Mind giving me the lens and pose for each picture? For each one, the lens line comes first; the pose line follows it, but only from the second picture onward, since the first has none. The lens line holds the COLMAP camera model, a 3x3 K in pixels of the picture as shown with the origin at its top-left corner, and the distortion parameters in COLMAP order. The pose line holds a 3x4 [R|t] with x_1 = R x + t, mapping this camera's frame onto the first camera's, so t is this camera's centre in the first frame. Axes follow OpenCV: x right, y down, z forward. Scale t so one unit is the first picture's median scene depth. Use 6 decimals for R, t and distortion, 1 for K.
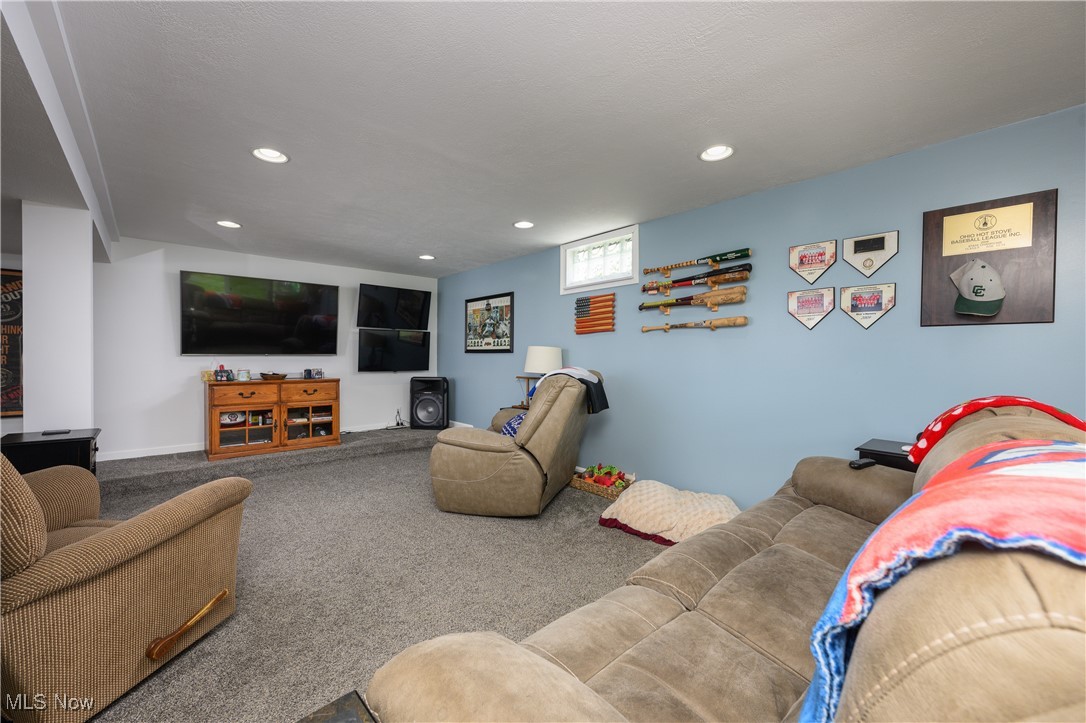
lens RADIAL K [[430.5, 0, 537.9], [0, 430.5, 362.9], [0, 0, 1]] dist [0.000813, 0.000099]
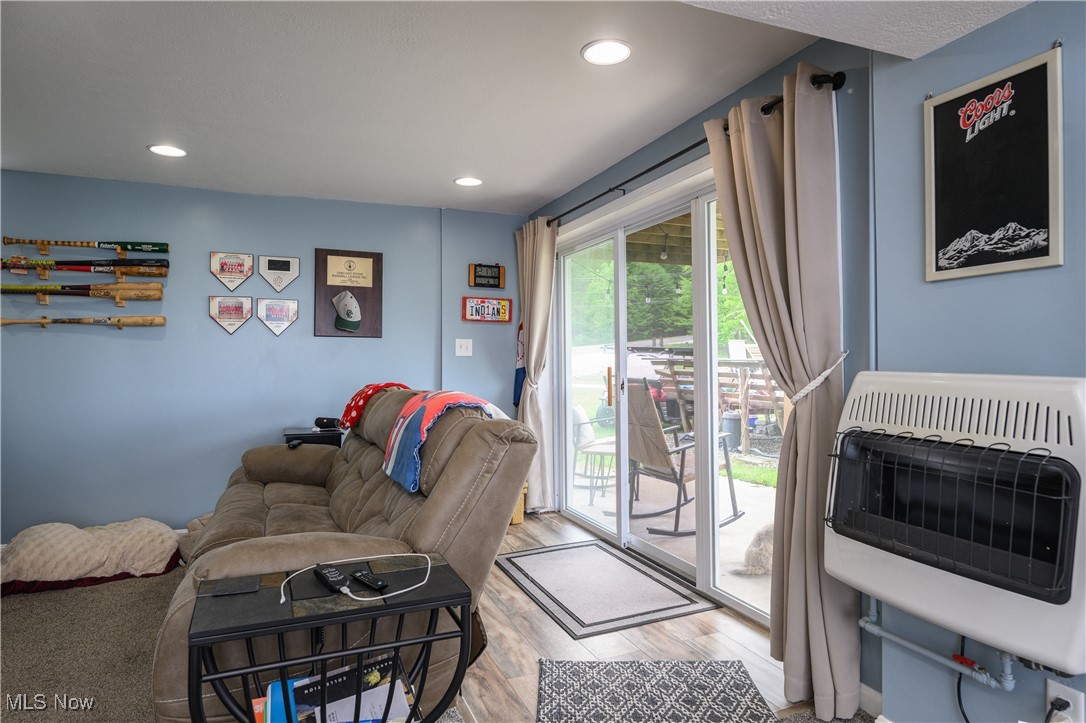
lens RADIAL K [[625.7, 0, 543.6], [0, 625.7, 361.1], [0, 0, 1]] dist [0.000780, -0.000250]
pose [[0.334295, -0.001344, 0.942468, -0.506844], [0.016206, 0.999859, -0.004323, 0.006606], [-0.942329, 0.016719, 0.334270, -0.209710]]
